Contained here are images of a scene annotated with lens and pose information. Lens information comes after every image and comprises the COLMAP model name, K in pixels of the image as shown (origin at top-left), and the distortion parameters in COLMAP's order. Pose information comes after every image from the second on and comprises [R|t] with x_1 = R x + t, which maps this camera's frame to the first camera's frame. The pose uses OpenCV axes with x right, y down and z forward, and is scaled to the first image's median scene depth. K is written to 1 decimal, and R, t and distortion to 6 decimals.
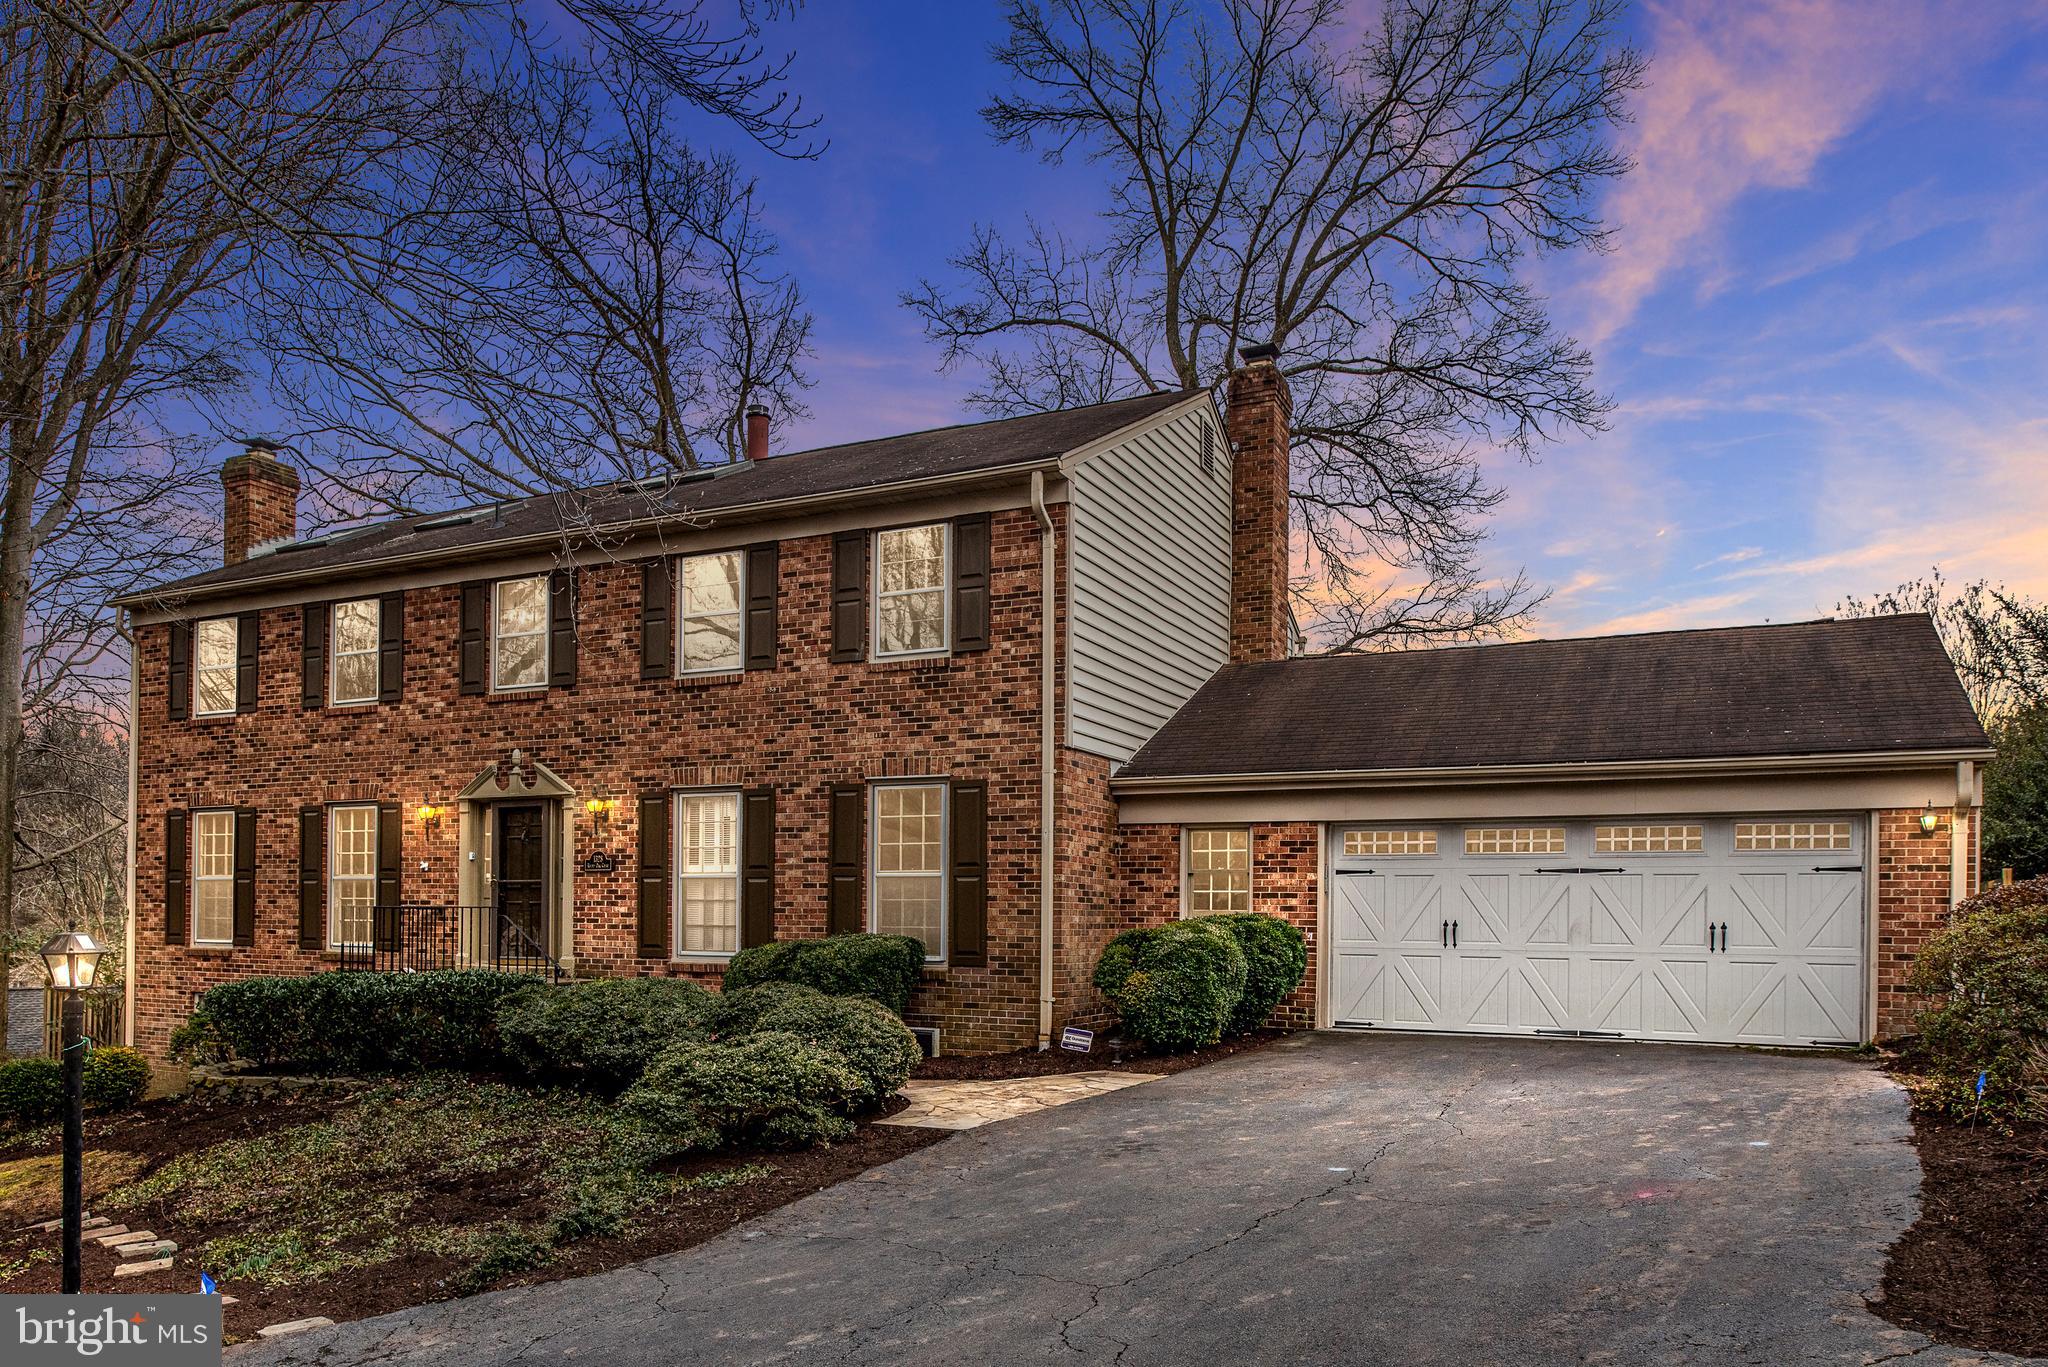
lens RADIAL K [[1413.3, 0, 1011.6], [0, 1413.3, 680.3], [0, 0, 1]] dist [-0.005424, -0.011427]
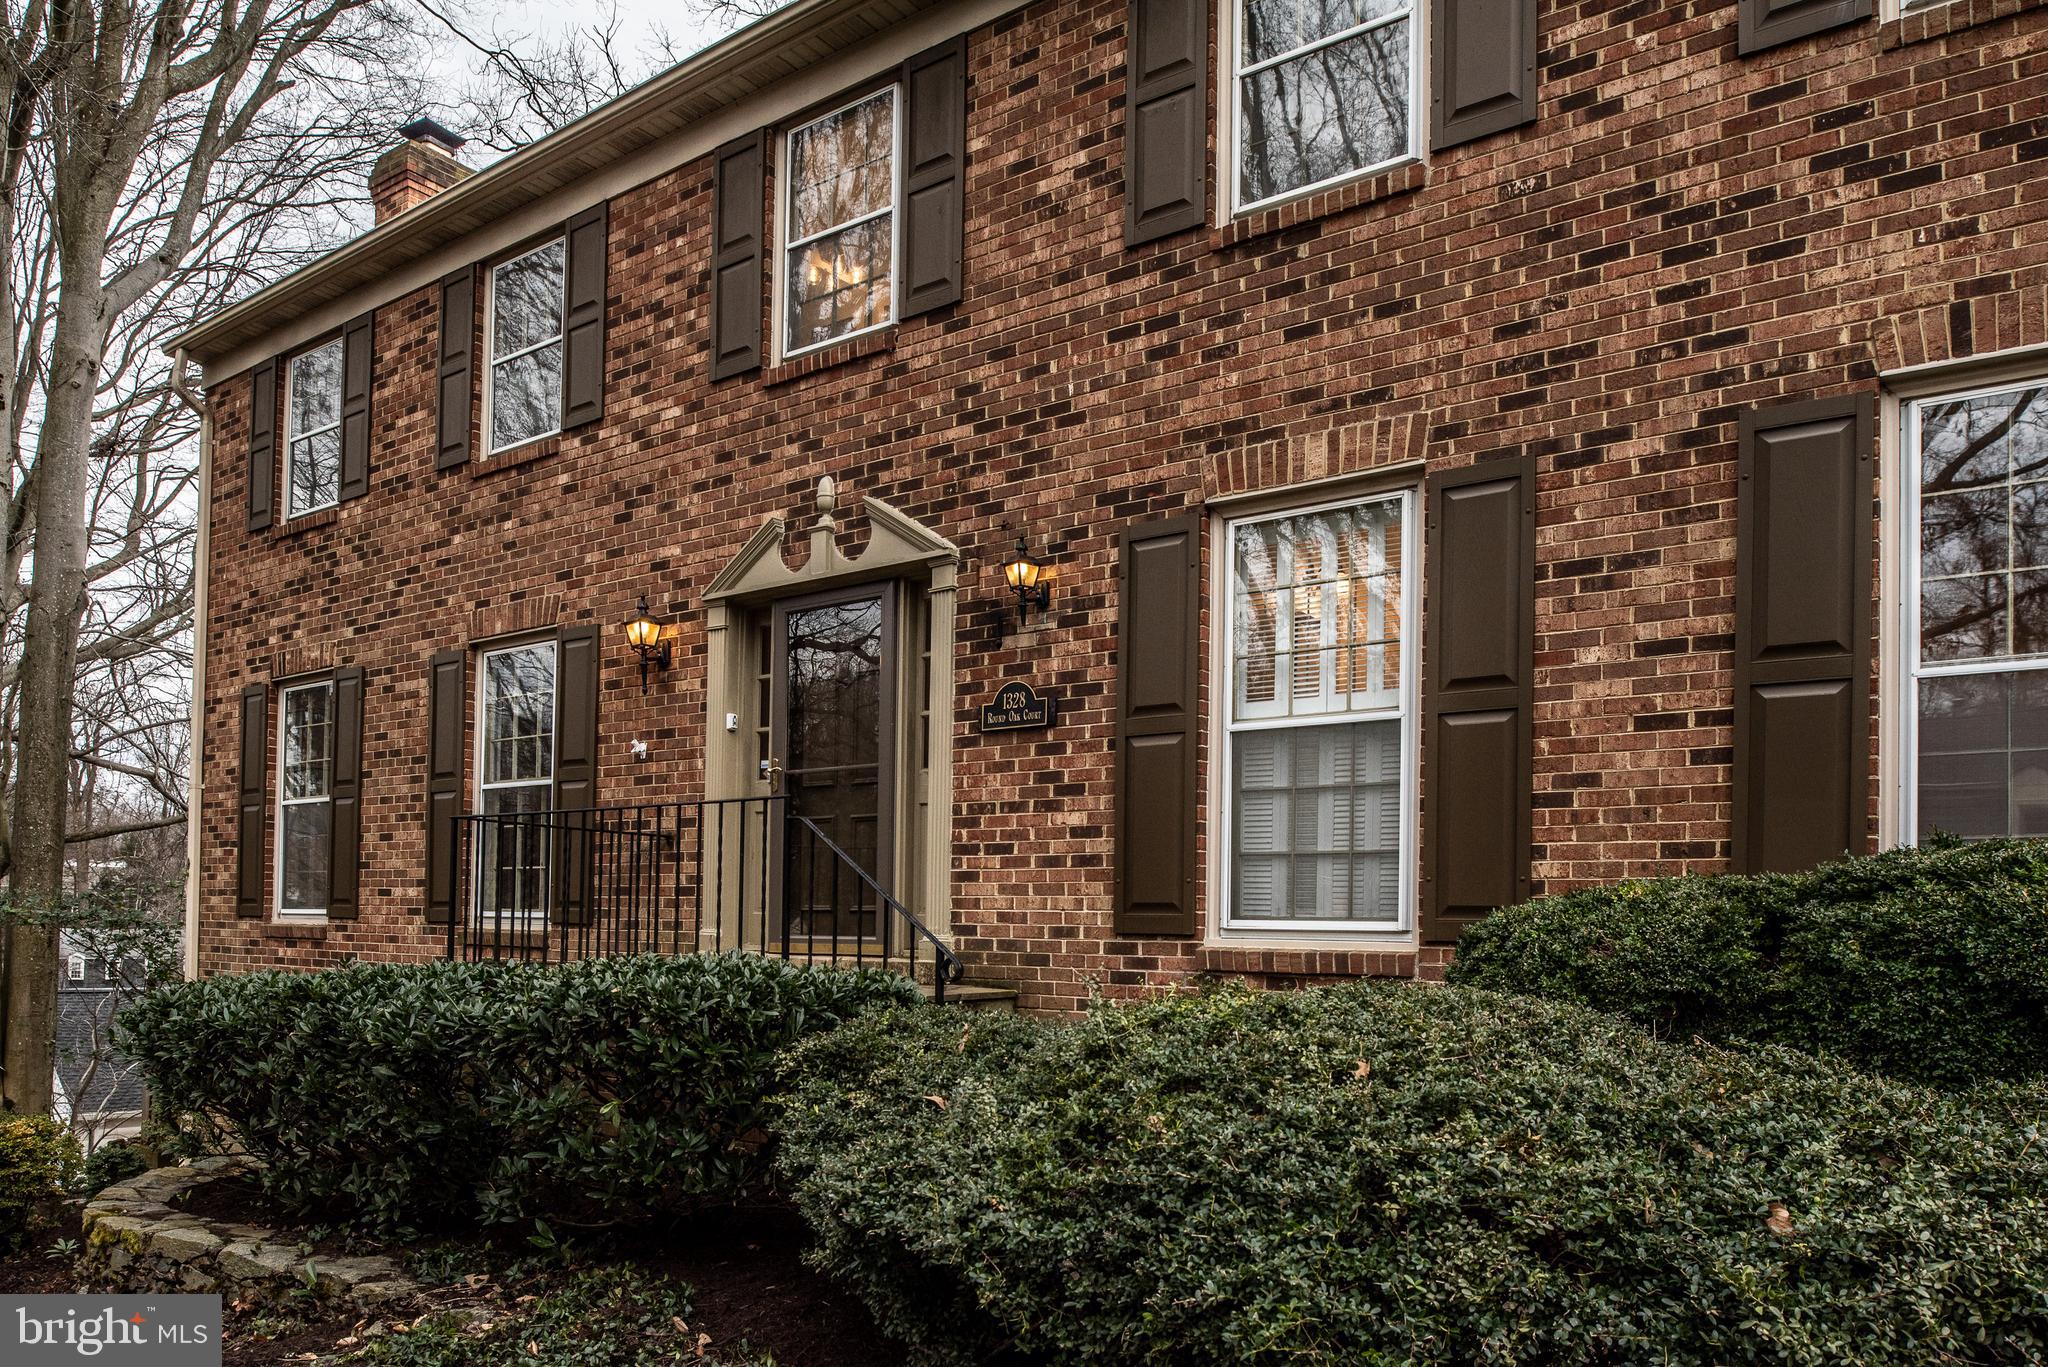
lens RADIAL K [[1413.3, 0, 1036.4], [0, 1413.3, 693.4], [0, 0, 1]] dist [-0.005424, -0.011427]
pose [[0.986042, -0.002459, -0.166480, -0.214341], [-0.002609, 0.999540, -0.030222, 0.135929], [0.166478, 0.030234, 0.985582, 0.581069]]
